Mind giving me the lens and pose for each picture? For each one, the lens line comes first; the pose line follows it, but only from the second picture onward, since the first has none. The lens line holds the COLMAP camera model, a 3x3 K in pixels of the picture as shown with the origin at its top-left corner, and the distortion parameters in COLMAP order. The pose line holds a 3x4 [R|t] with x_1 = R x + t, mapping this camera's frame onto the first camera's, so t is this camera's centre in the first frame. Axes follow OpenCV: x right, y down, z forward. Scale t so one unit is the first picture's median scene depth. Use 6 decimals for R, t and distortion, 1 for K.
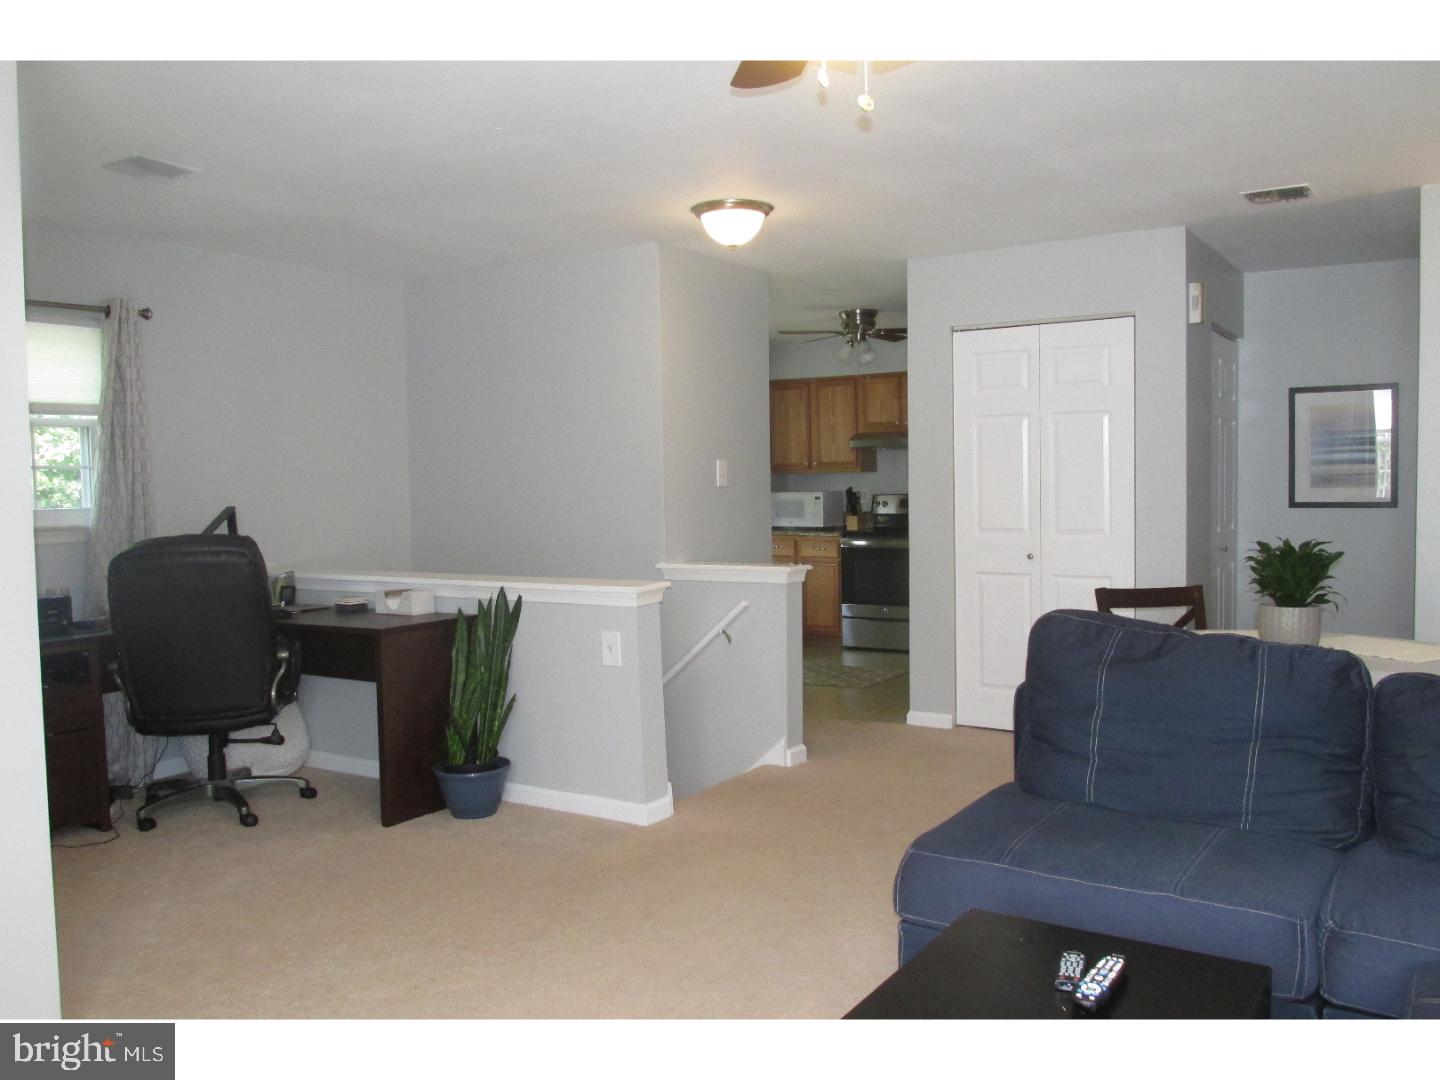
lens RADIAL K [[1183.1, 0, 719.9], [0, 1183.1, 536.4], [0, 0, 1]] dist [-0.034847, -0.002124]
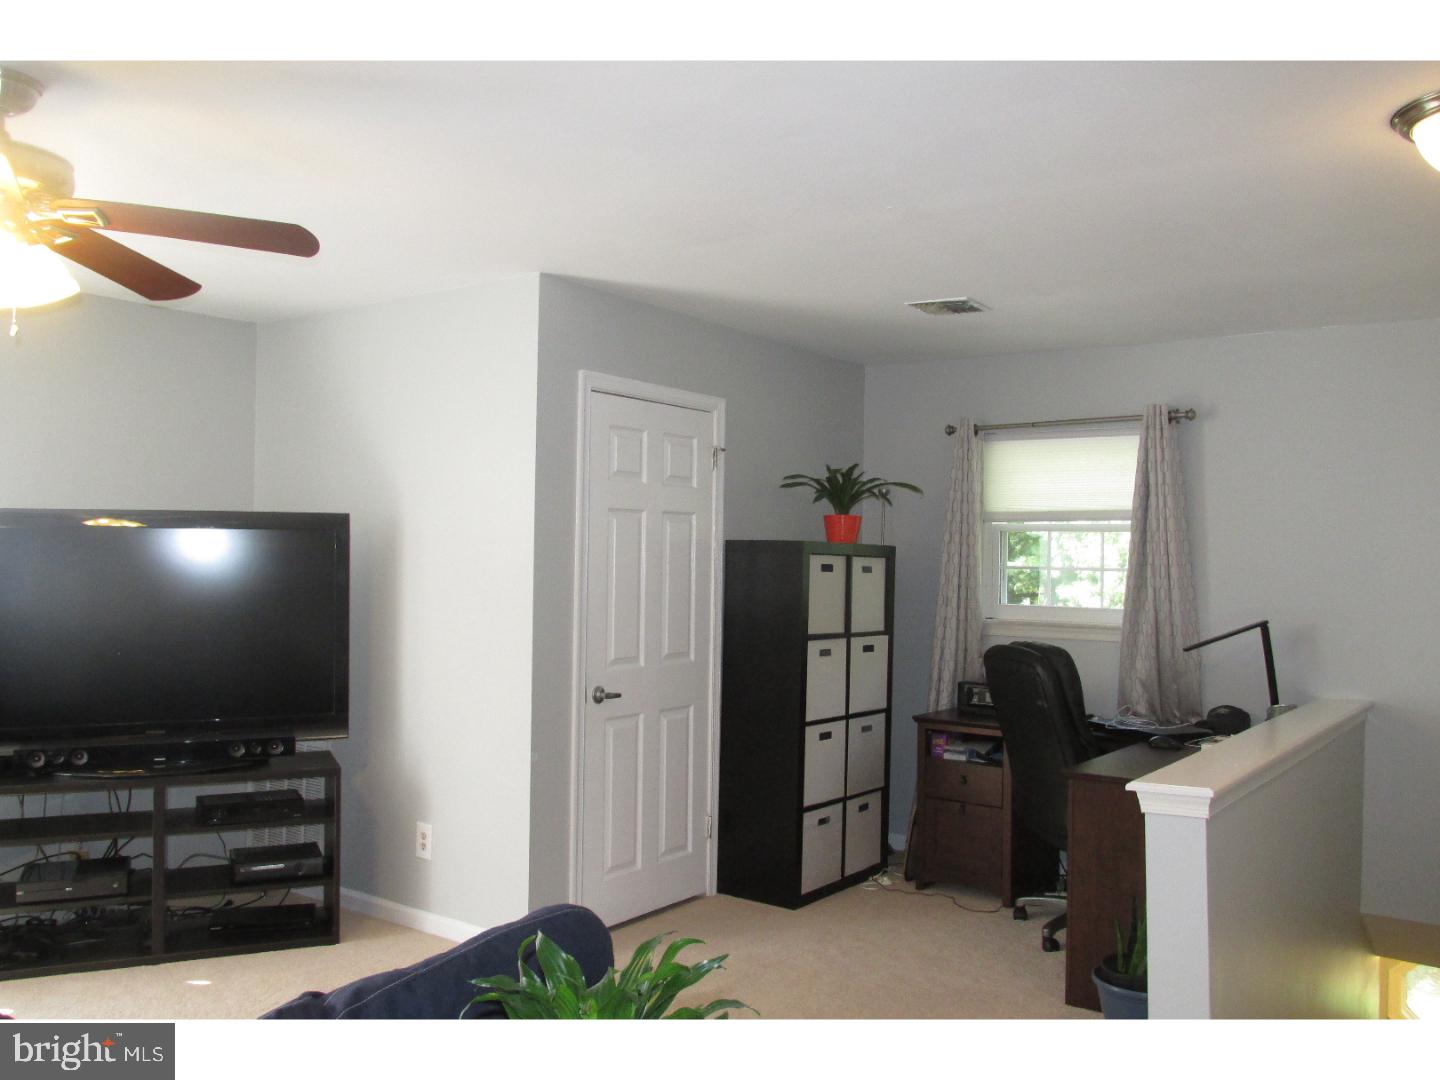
lens RADIAL K [[1210.0, 0, 719.3], [0, 1210.0, 573.8], [0, 0, 1]] dist [-0.002094, 0.002067]
pose [[-0.046345, 0.017622, -0.998770, 0.531700], [-0.066199, 0.997592, 0.020673, -0.053601], [0.996730, 0.067076, -0.045067, 0.678156]]
